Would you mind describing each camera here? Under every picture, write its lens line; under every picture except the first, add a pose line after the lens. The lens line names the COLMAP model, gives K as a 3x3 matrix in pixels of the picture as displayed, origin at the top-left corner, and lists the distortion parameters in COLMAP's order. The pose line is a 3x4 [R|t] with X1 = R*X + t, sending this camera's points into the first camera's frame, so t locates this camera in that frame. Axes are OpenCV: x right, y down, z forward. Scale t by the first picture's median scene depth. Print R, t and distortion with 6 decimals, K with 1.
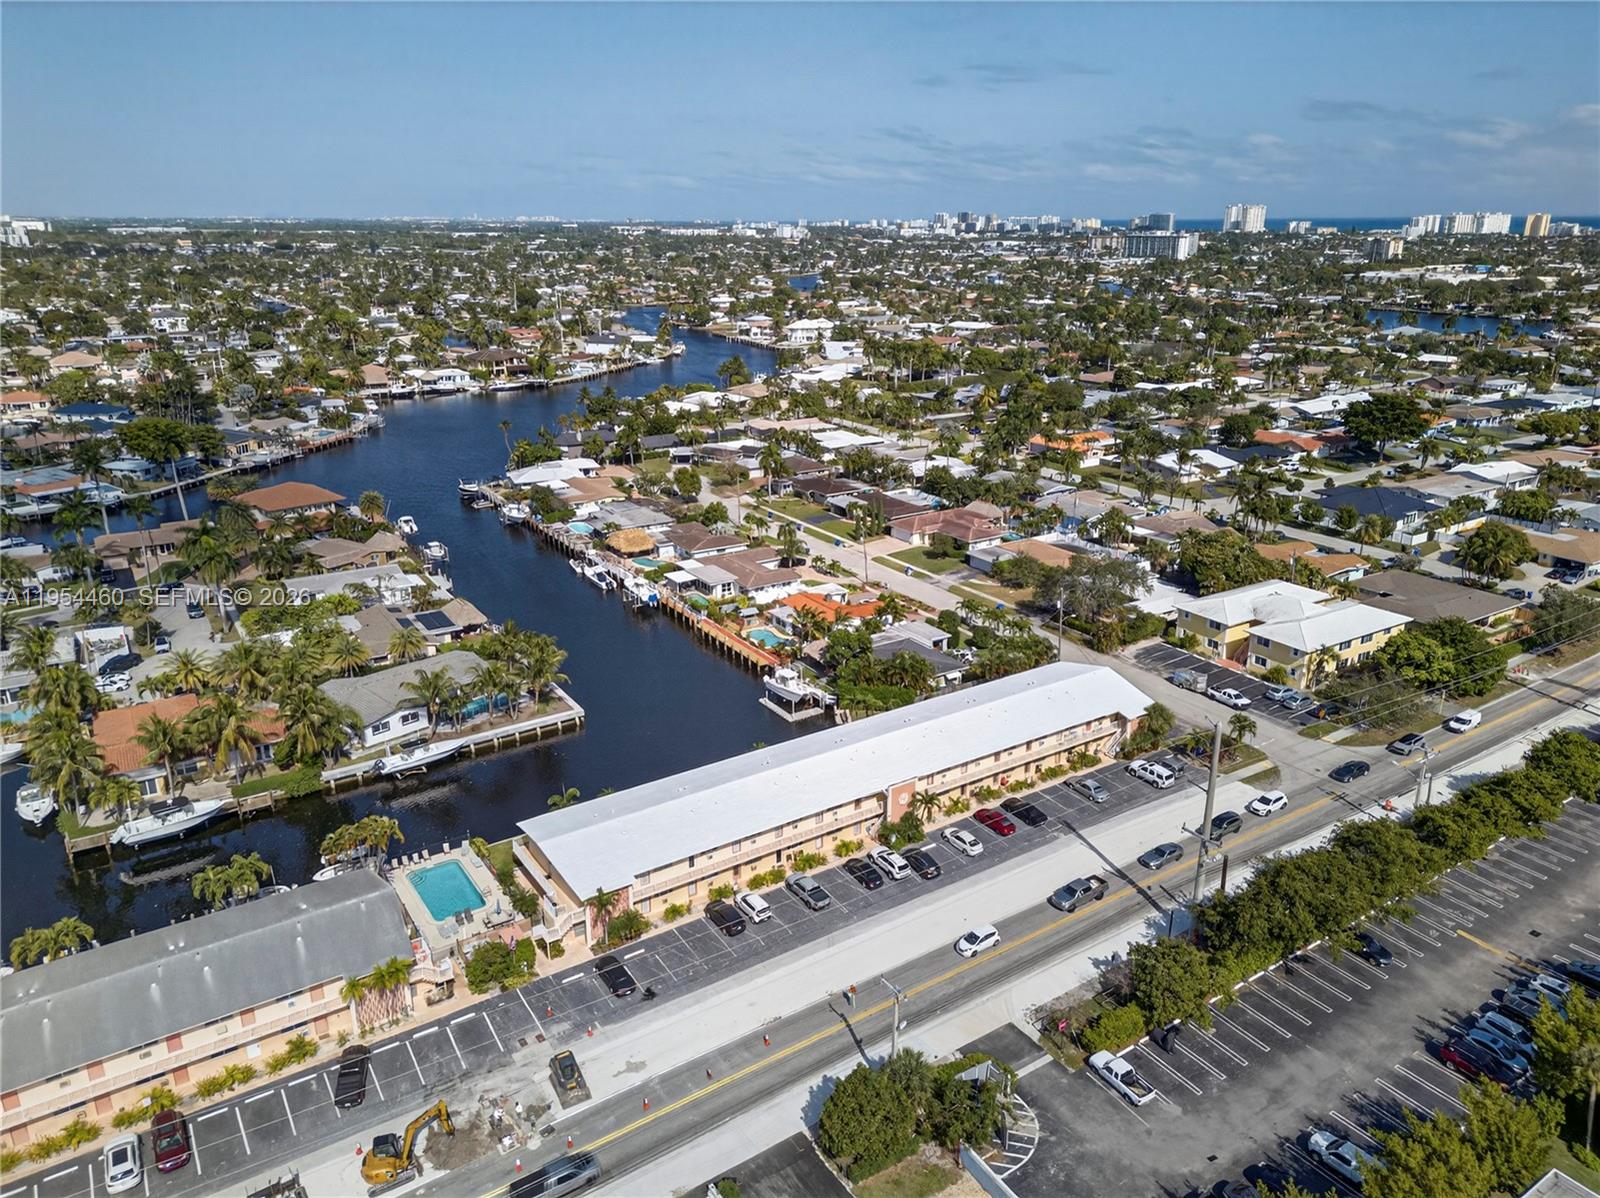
lens RADIAL K [[1163.3, 0, 800.0], [0, 1163.3, 599.0], [0, 0, 1]] dist [0.082584, -0.098295]
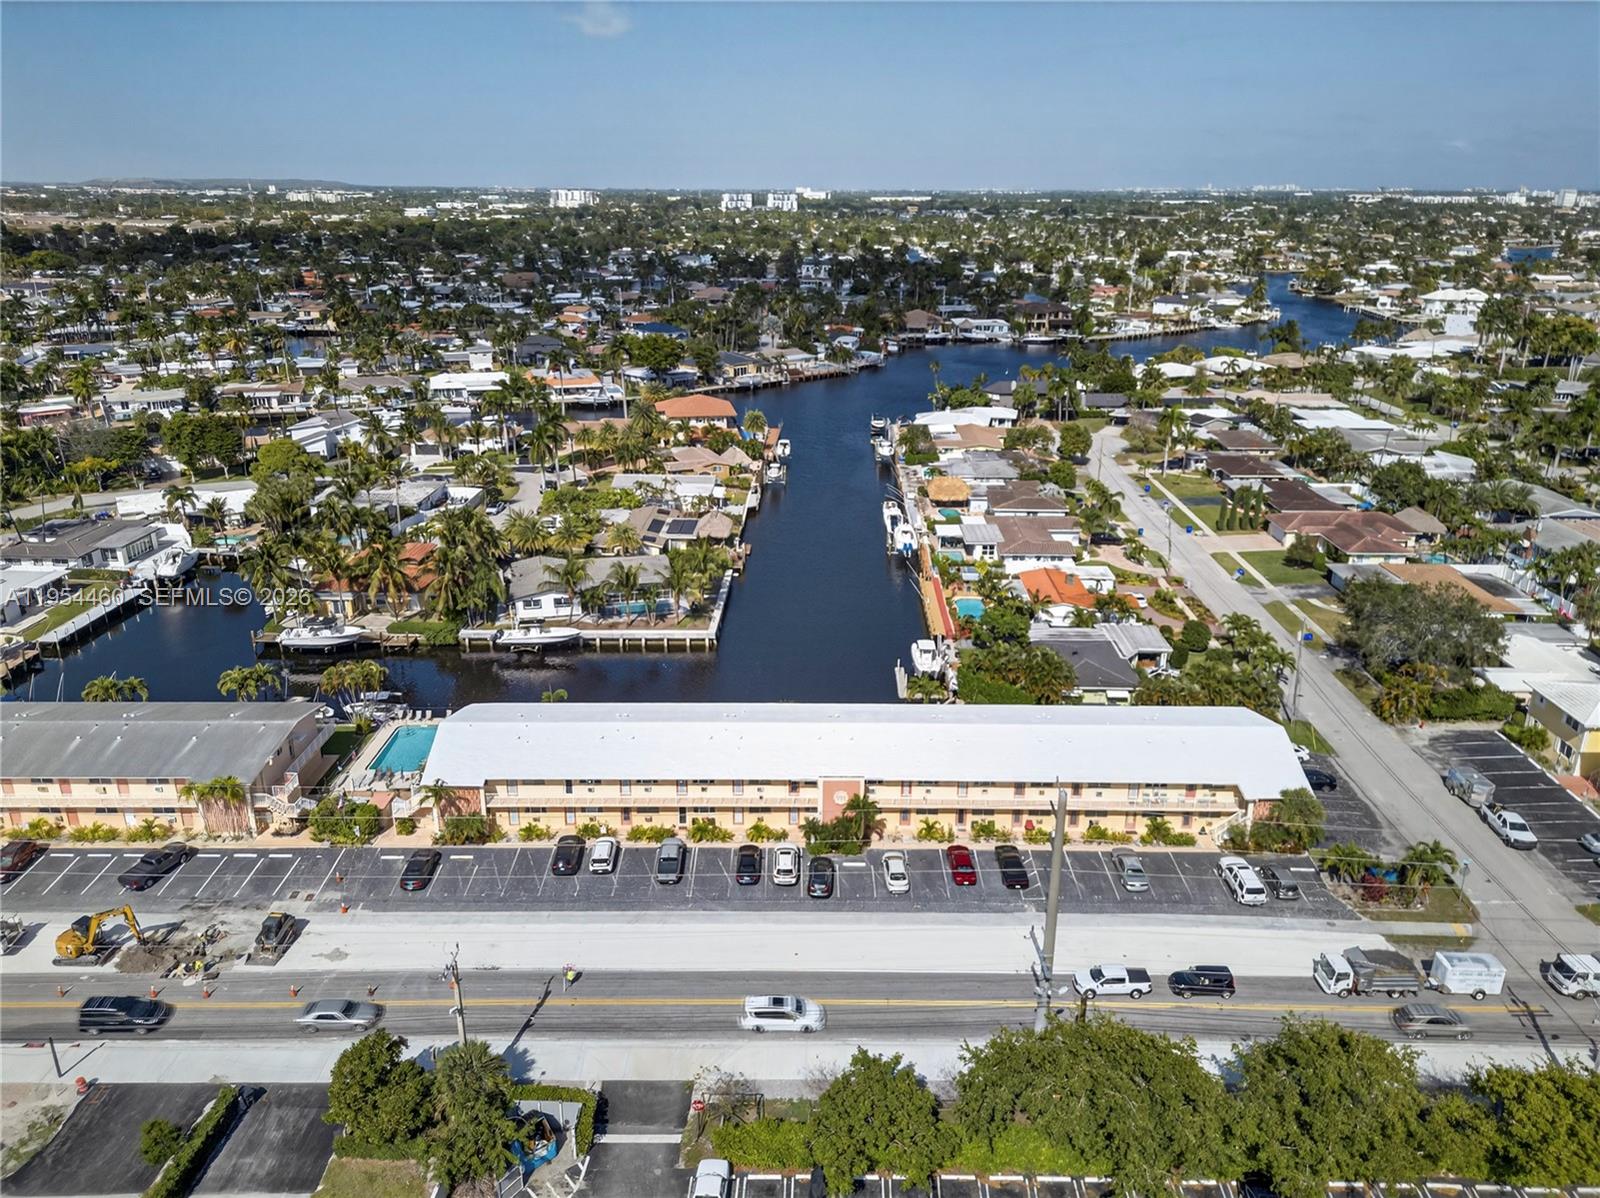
lens RADIAL K [[1163.3, 0, 800.0], [0, 1163.3, 599.0], [0, 0, 1]] dist [0.082584, -0.098295]
pose [[0.818154, 0.193699, -0.541392, 0.368603], [-0.184757, 0.980181, 0.071482, -0.012490], [0.544508, 0.041543, 0.837726, 0.232330]]
